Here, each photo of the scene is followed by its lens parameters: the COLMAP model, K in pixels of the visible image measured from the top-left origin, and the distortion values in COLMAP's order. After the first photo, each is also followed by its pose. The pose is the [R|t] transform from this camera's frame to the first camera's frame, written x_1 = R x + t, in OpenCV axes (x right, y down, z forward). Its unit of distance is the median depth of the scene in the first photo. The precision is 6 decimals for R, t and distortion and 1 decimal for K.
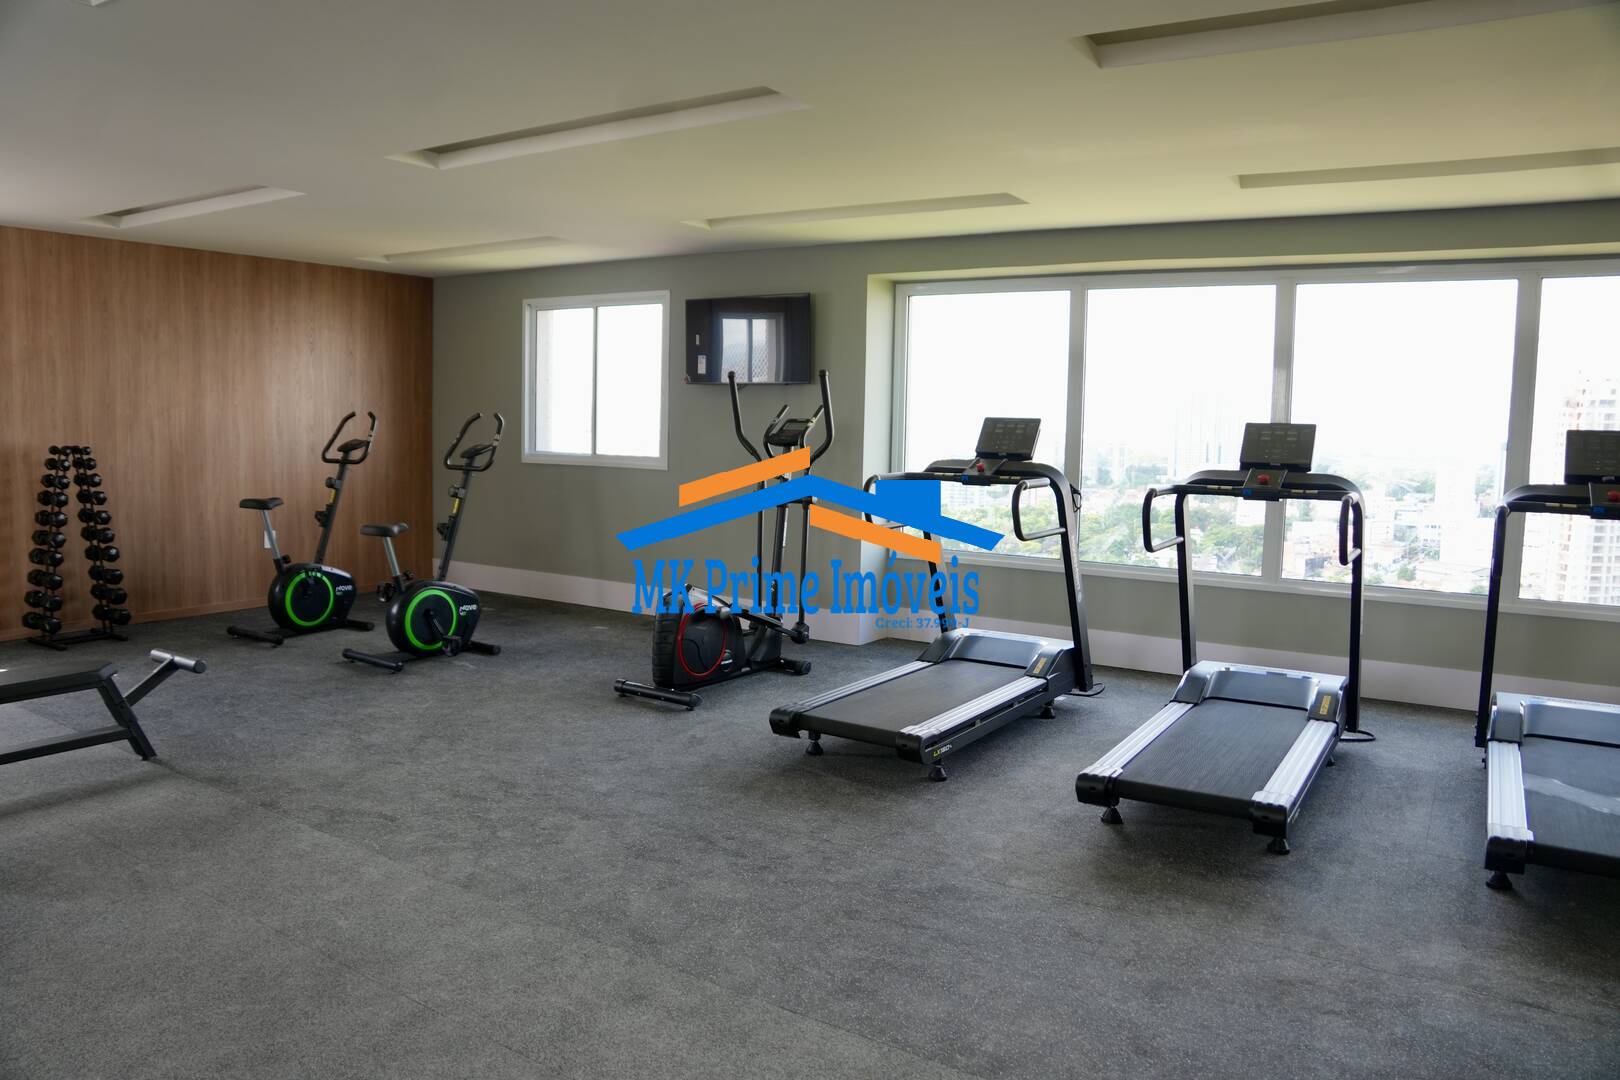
lens RADIAL K [[1155.1, 0, 796.8], [0, 1155.1, 540.5], [0, 0, 1]] dist [-0.099381, 0.027003]
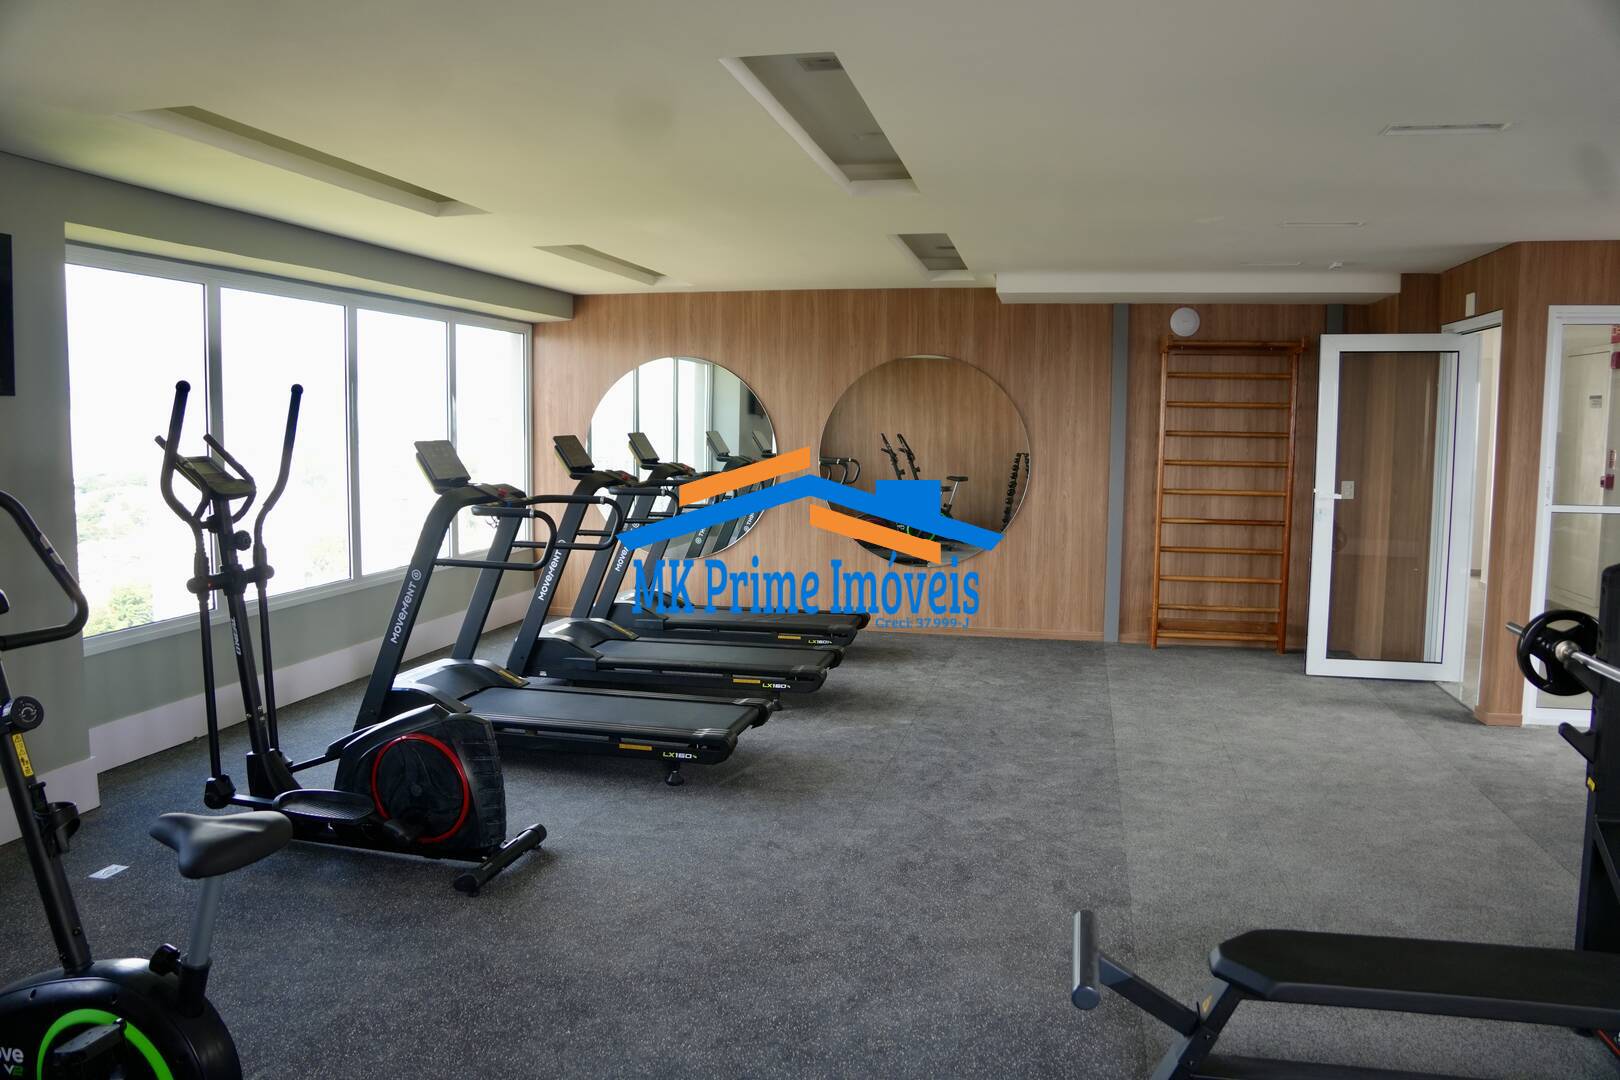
lens RADIAL K [[1155.1, 0, 797.0], [0, 1155.1, 537.4], [0, 0, 1]] dist [-0.099381, 0.027003]
pose [[-0.362702, -0.109345, 0.925468, -1.167892], [0.080247, 0.985739, 0.147916, -0.208678], [-0.928444, 0.127916, -0.348755, 1.545487]]
